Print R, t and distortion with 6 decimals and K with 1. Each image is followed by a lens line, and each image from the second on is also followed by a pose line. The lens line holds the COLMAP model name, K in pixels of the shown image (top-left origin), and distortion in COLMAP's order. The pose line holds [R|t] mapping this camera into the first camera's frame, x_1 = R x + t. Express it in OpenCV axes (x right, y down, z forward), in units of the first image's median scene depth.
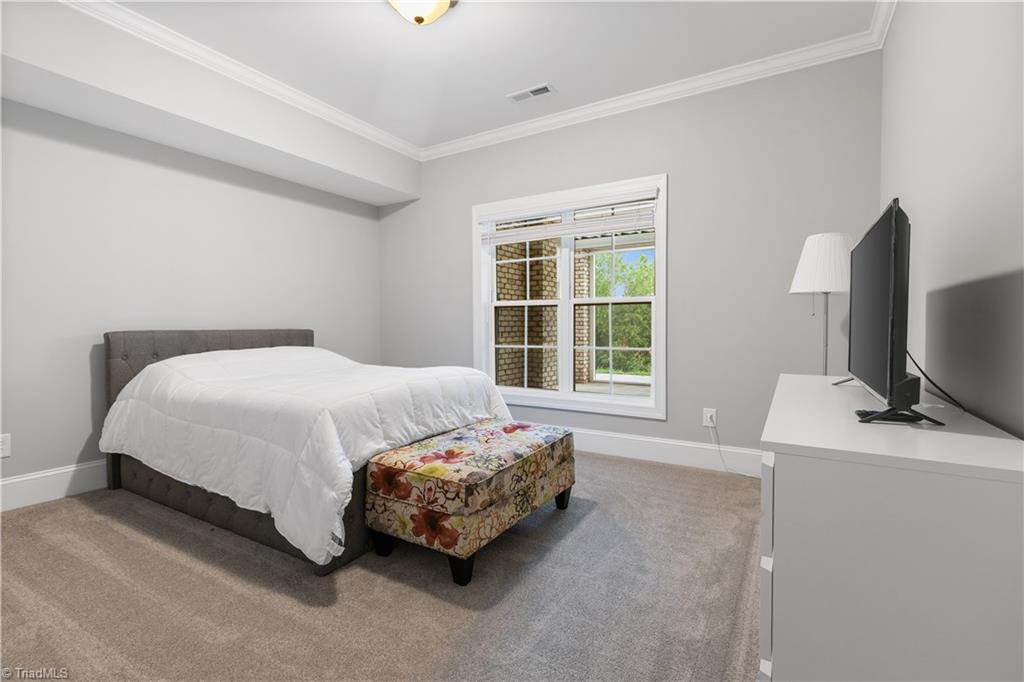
lens RADIAL K [[469.9, 0, 514.1], [0, 469.9, 340.1], [0, 0, 1]] dist [0.000549, 0.000278]
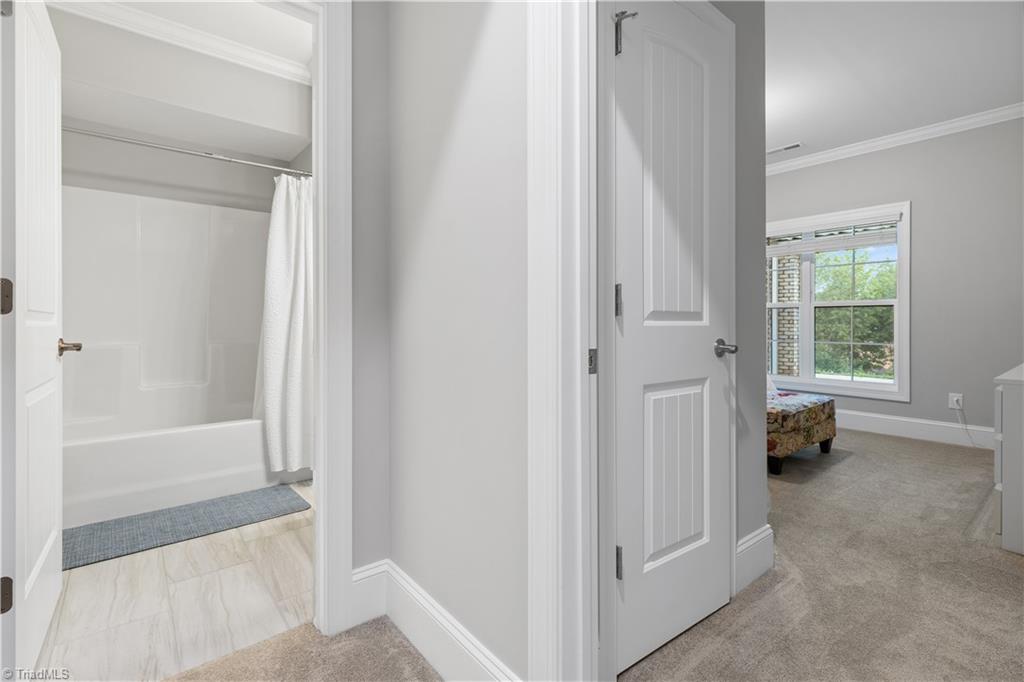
lens RADIAL K [[469.9, 0, 507.3], [0, 469.9, 324.9], [0, 0, 1]] dist [0.000549, 0.000278]
pose [[0.936845, 0.008665, -0.349638, -0.306245], [-0.017710, 0.999586, -0.022682, 0.021106], [0.349297, 0.027441, 0.936610, -0.680178]]
